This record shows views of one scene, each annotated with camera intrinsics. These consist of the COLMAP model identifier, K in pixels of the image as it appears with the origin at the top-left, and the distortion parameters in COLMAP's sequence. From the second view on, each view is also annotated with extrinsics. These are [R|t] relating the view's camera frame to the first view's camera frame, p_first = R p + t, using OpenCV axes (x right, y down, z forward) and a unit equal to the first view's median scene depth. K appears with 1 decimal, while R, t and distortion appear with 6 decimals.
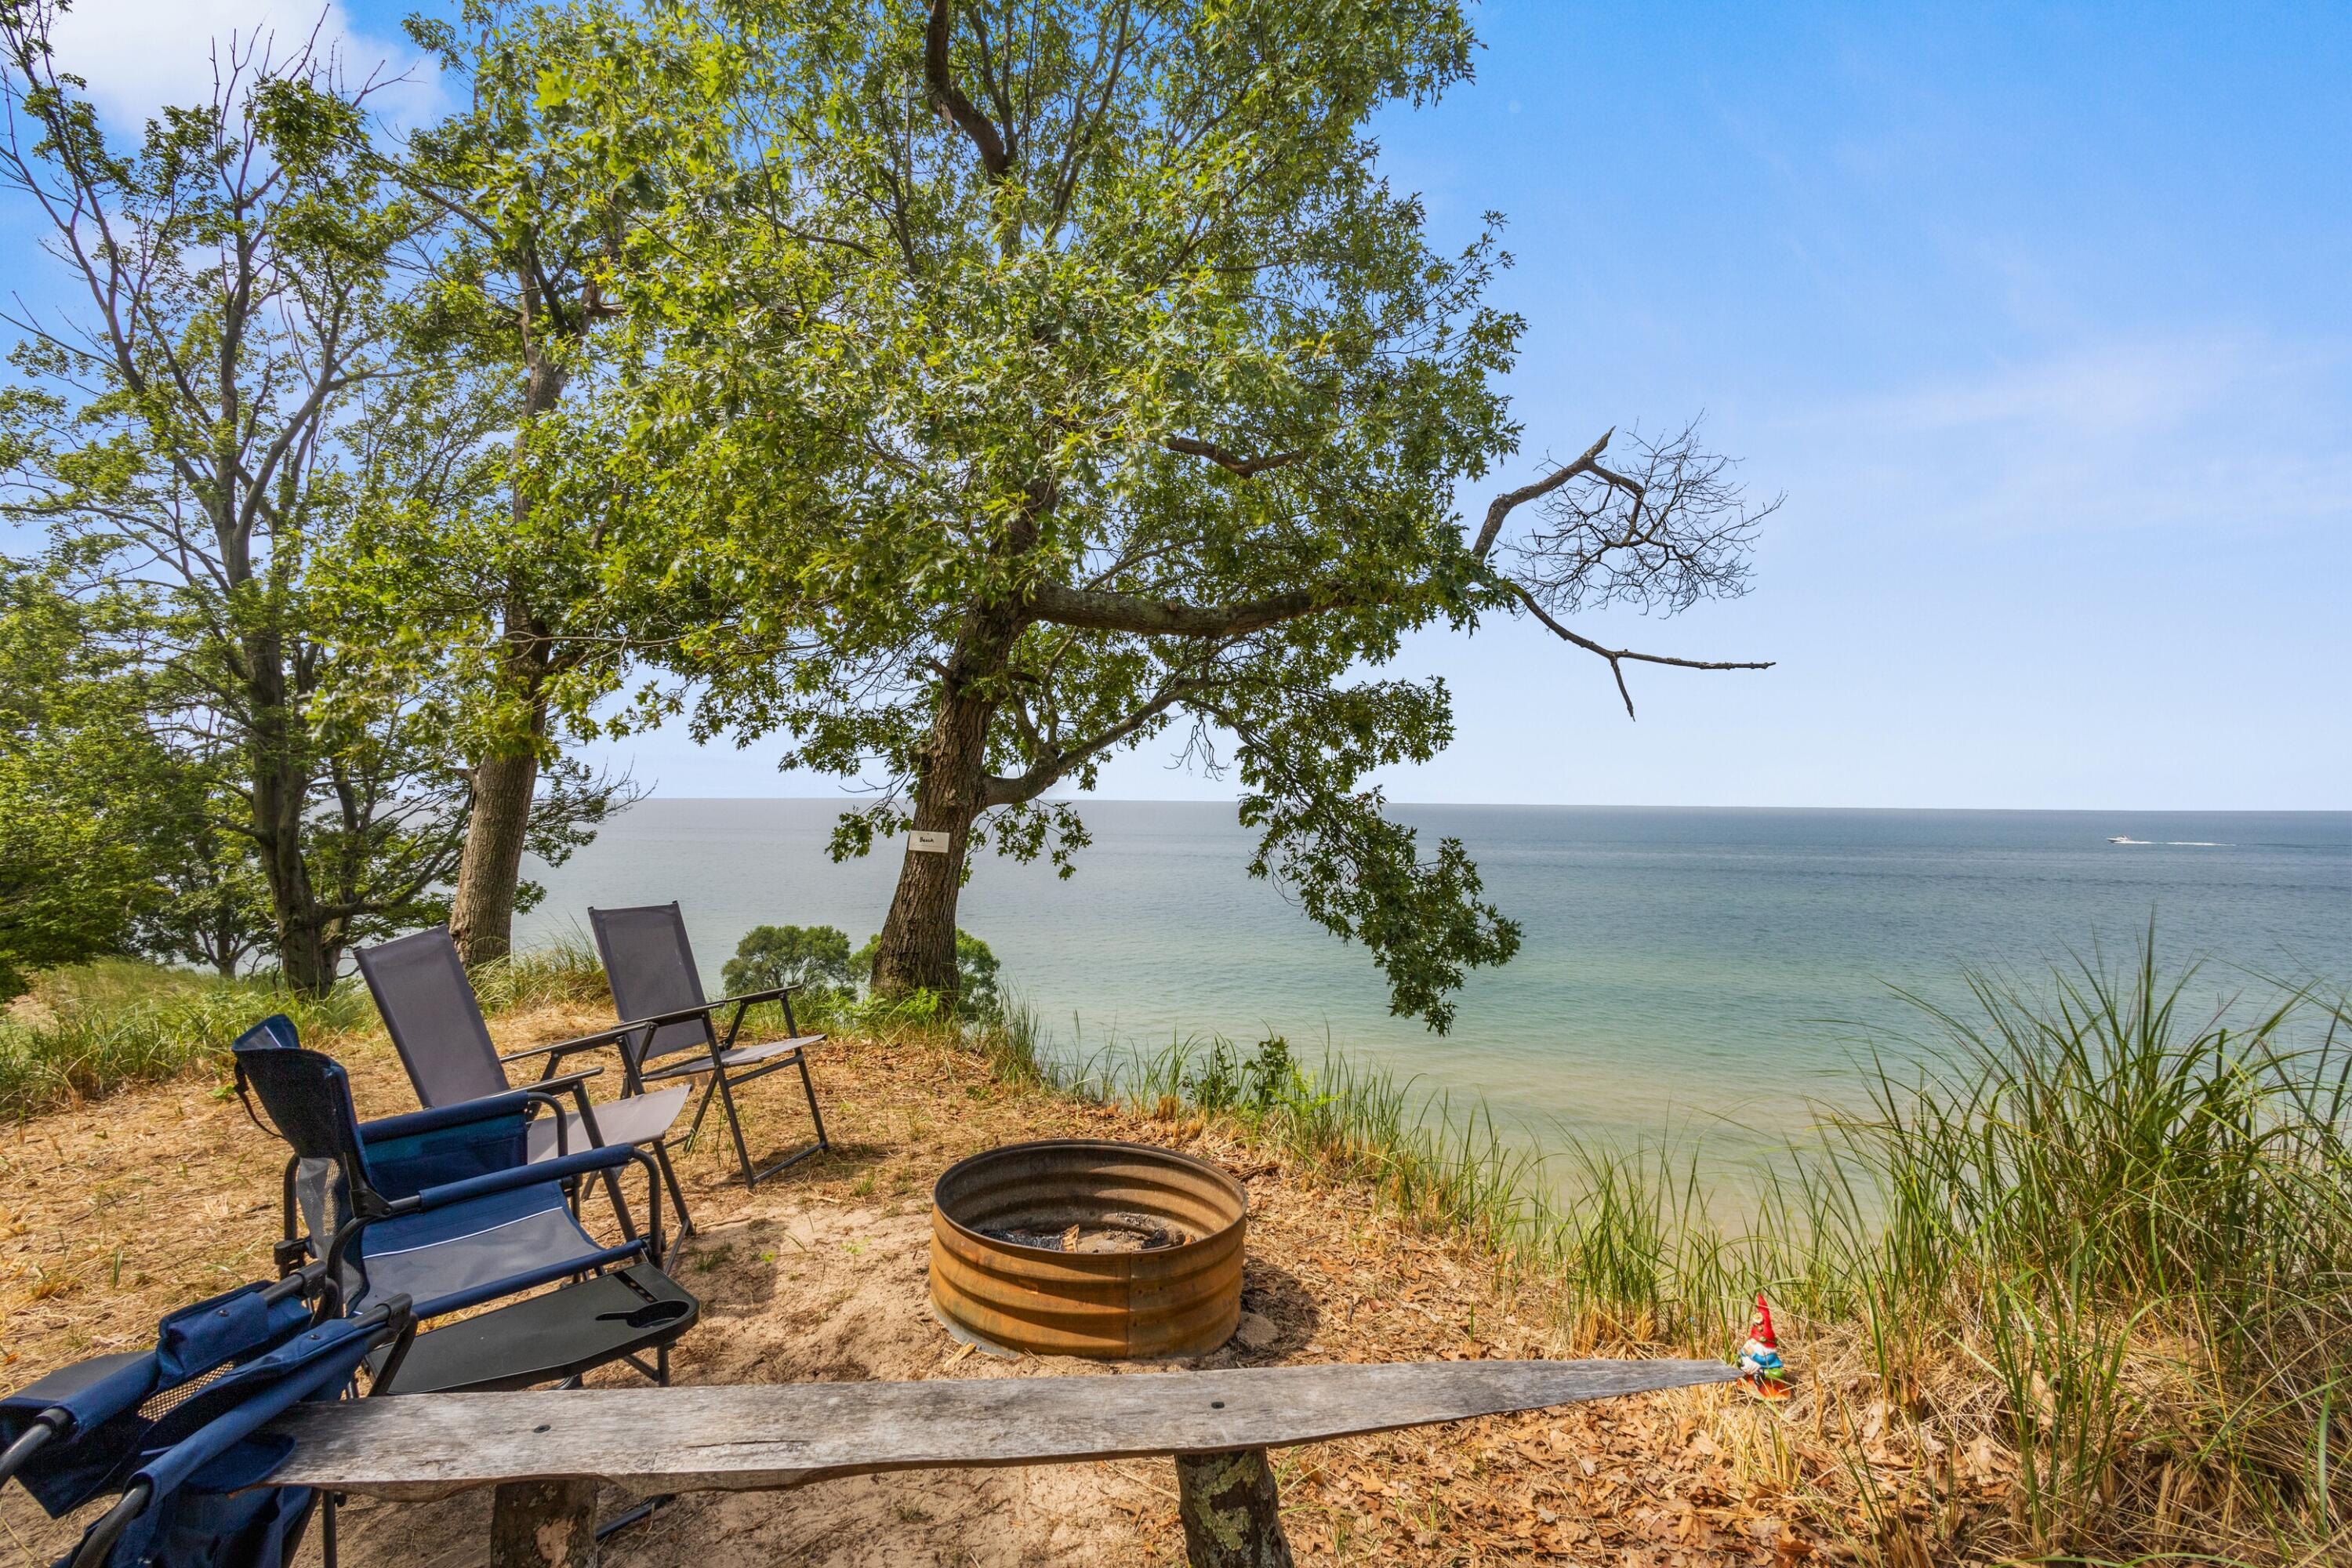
lens RADIAL K [[1062.9, 0, 1170.2], [0, 1062.9, 781.0], [0, 0, 1]] dist [0.007333, 0.000168]
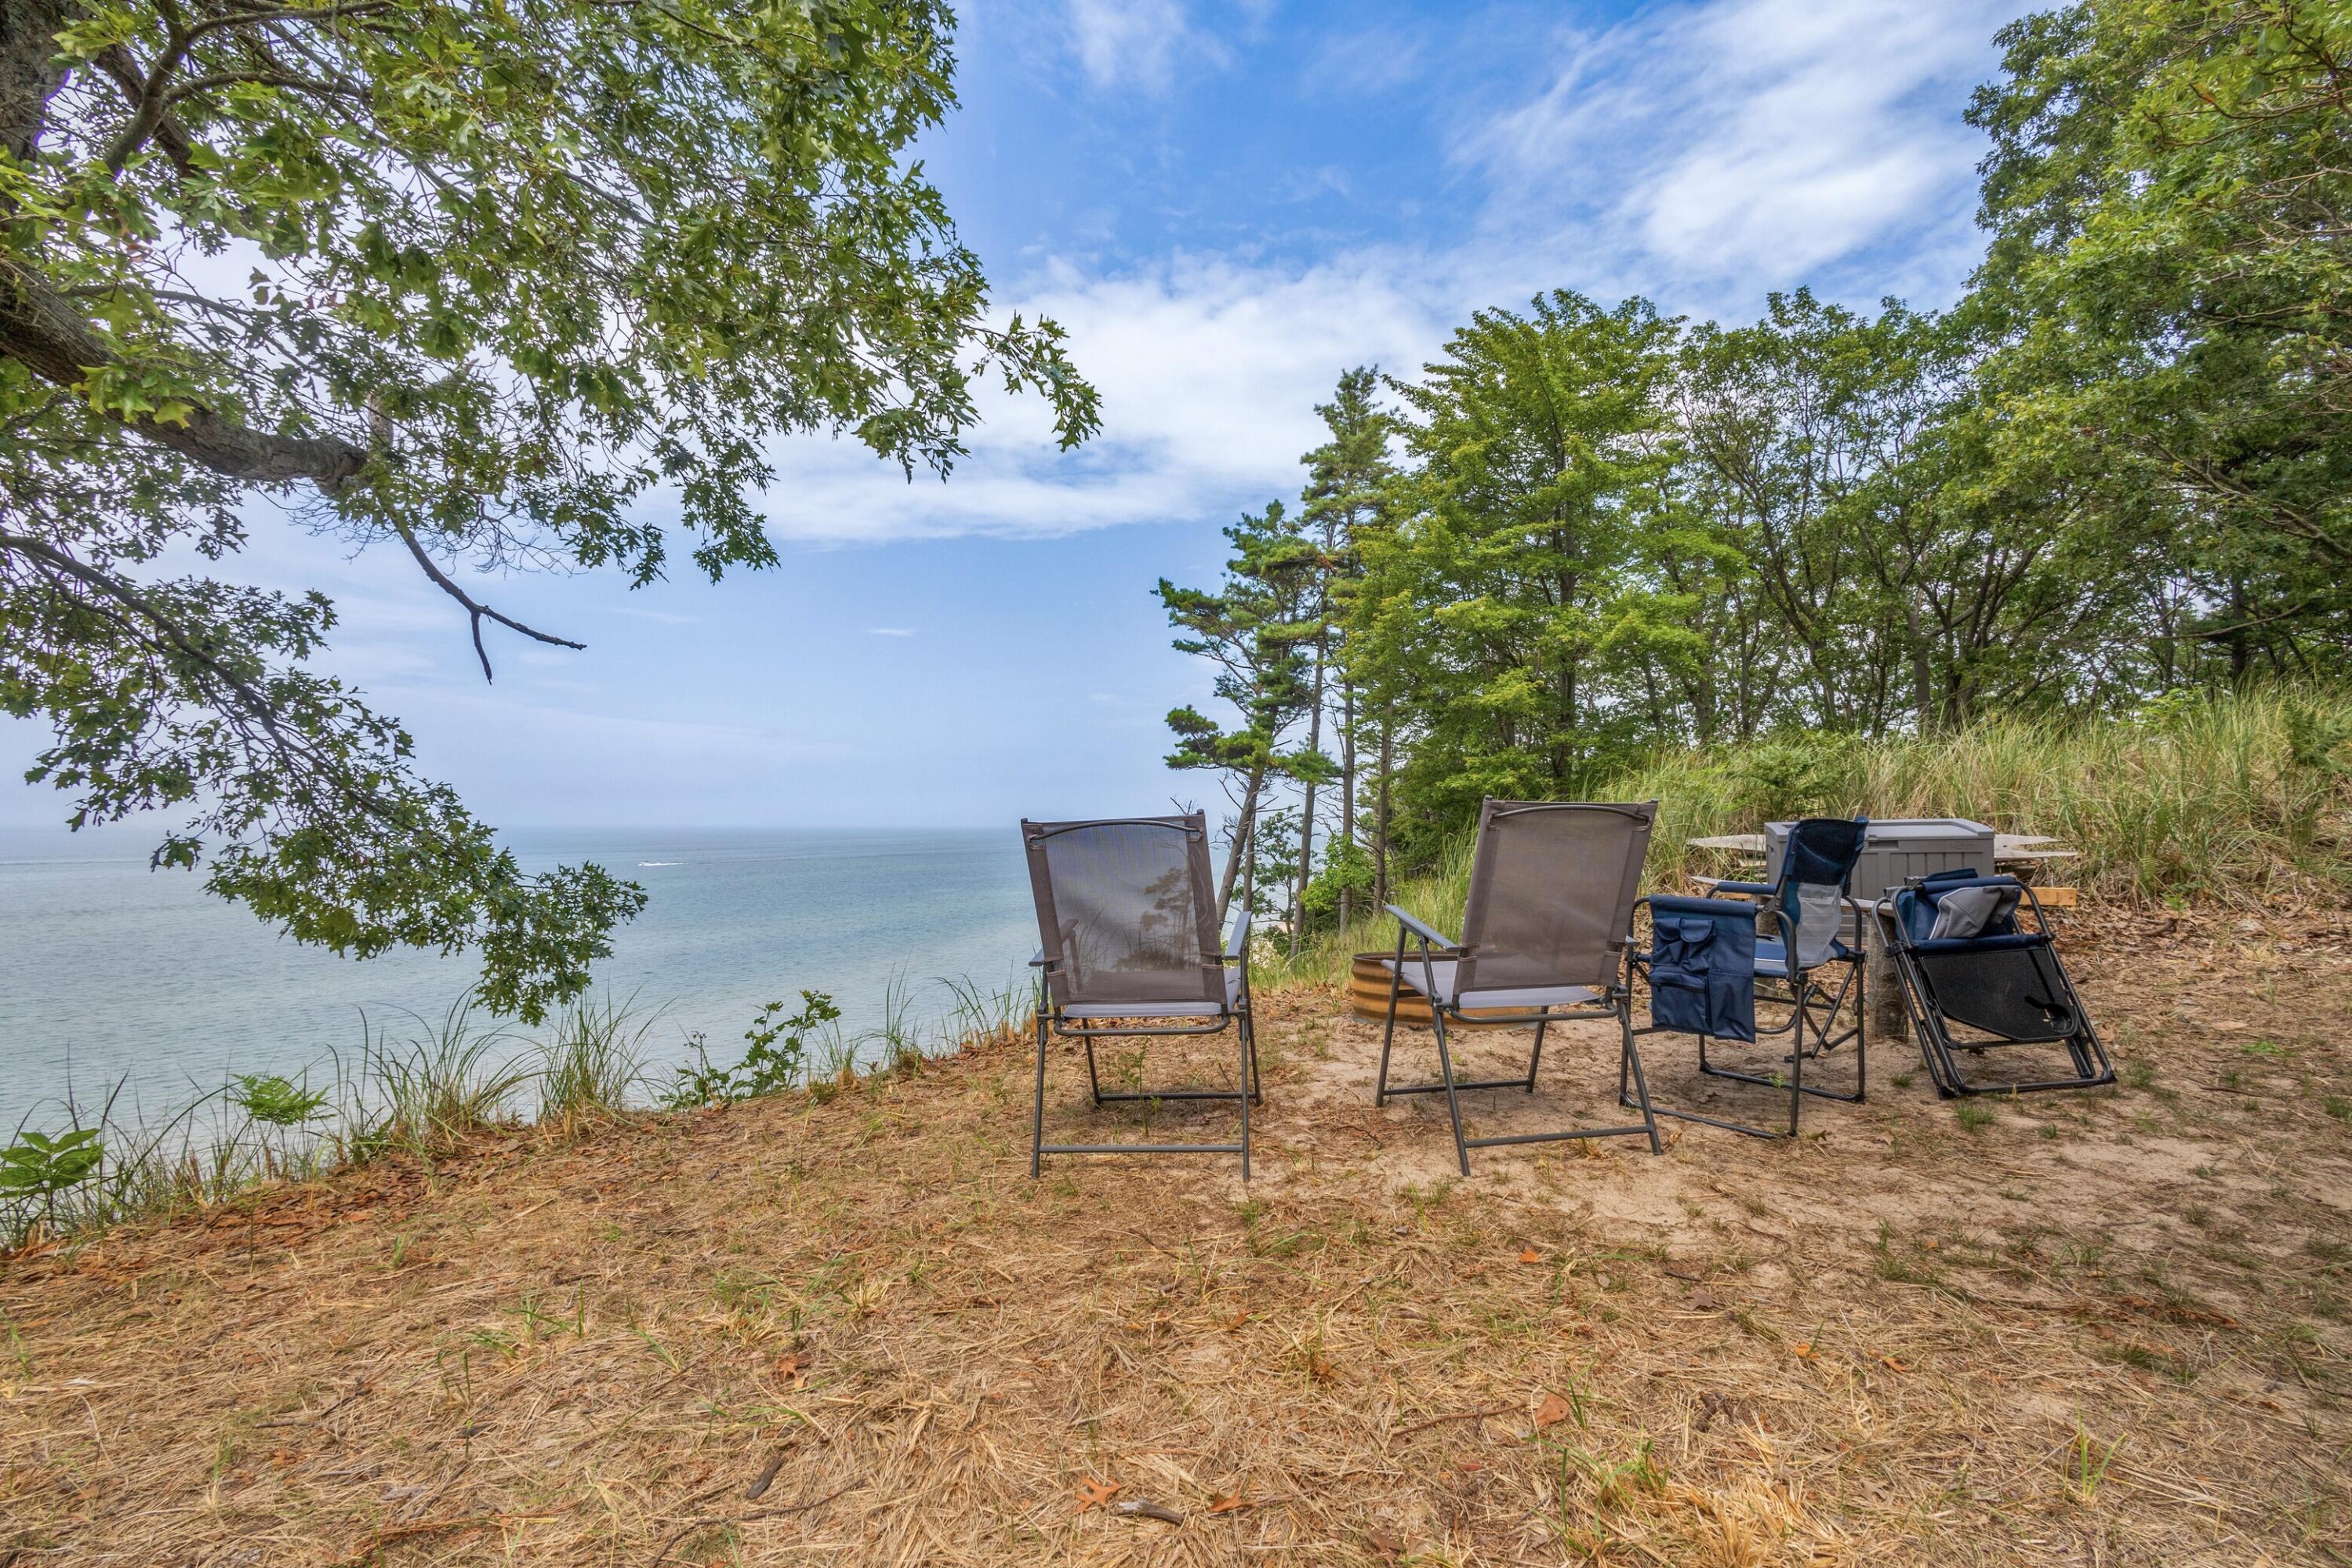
lens RADIAL K [[1062.9, 0, 1180.2], [0, 1062.9, 789.2], [0, 0, 1]] dist [0.007333, 0.000168]
pose [[0.026831, 0.023573, 0.999362, -0.466644], [-0.015082, 0.999618, -0.023174, 0.047176], [-0.999526, -0.014451, 0.027177, 0.363126]]
